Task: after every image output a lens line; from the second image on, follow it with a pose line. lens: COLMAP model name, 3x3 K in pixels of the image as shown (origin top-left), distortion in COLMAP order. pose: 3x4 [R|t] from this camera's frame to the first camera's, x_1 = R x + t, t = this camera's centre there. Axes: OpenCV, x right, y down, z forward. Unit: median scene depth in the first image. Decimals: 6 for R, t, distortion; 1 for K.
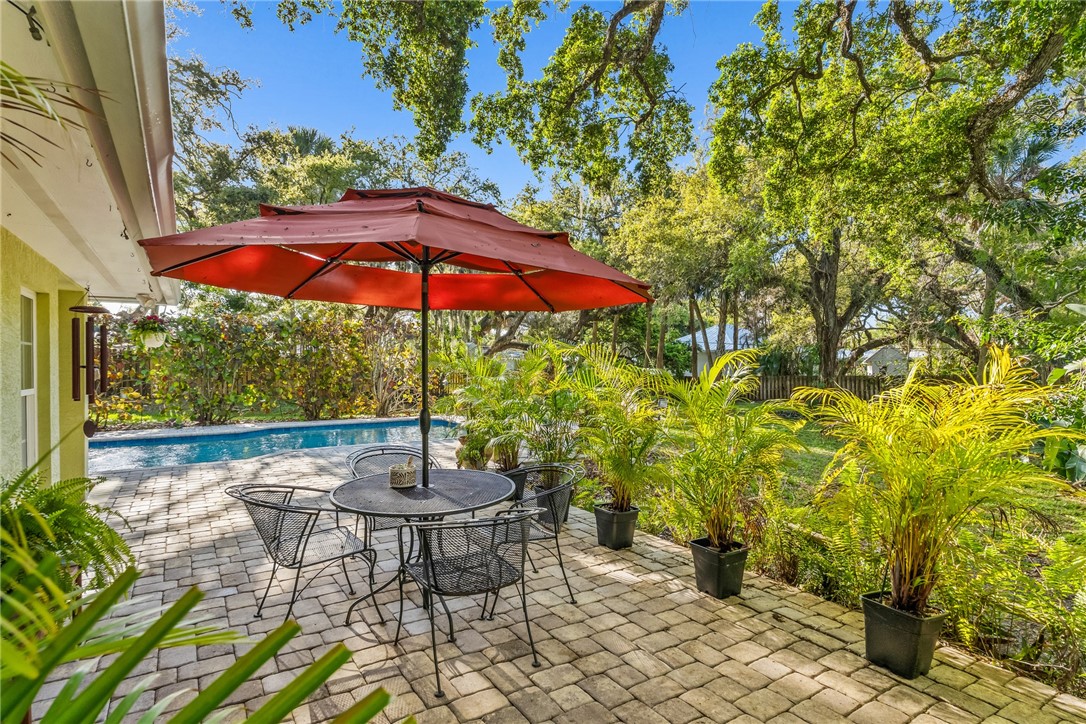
lens RADIAL K [[547.7, 0, 543.1], [0, 547.7, 366.2], [0, 0, 1]] dist [-0.004497, -0.000475]
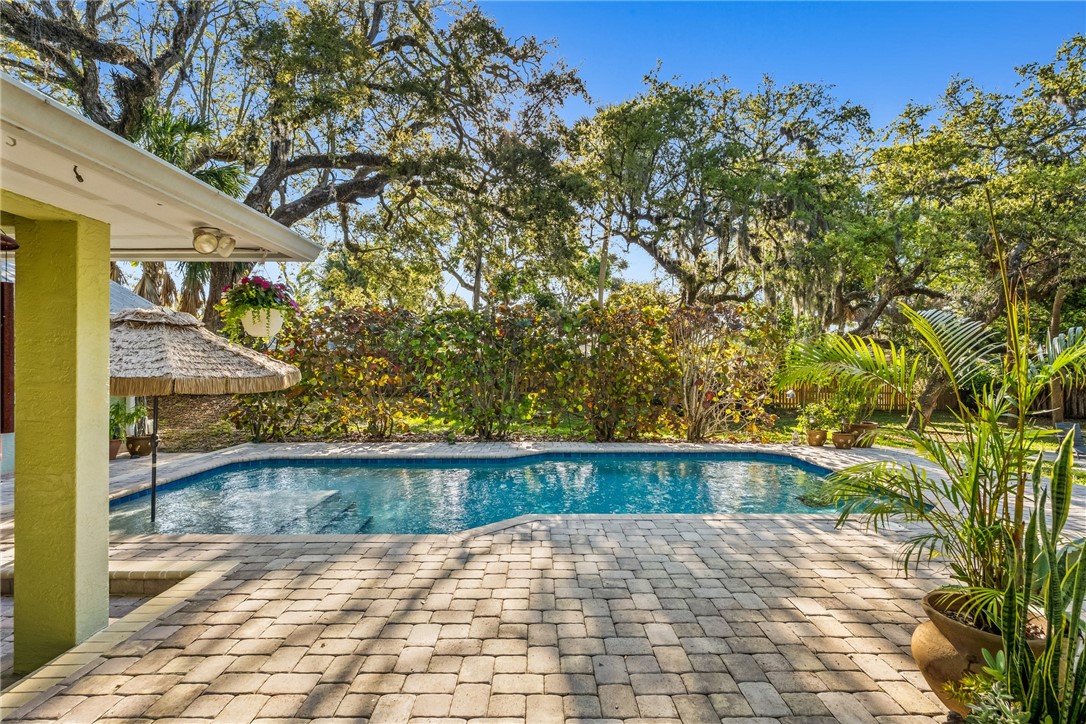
lens RADIAL K [[547.7, 0, 541.4], [0, 547.7, 366.2], [0, 0, 1]] dist [-0.004497, -0.000475]
pose [[0.843881, -0.000850, -0.536529, -0.082905], [-0.002638, 0.999980, -0.005732, -0.000147], [0.536523, 0.006252, 0.843862, 0.294876]]
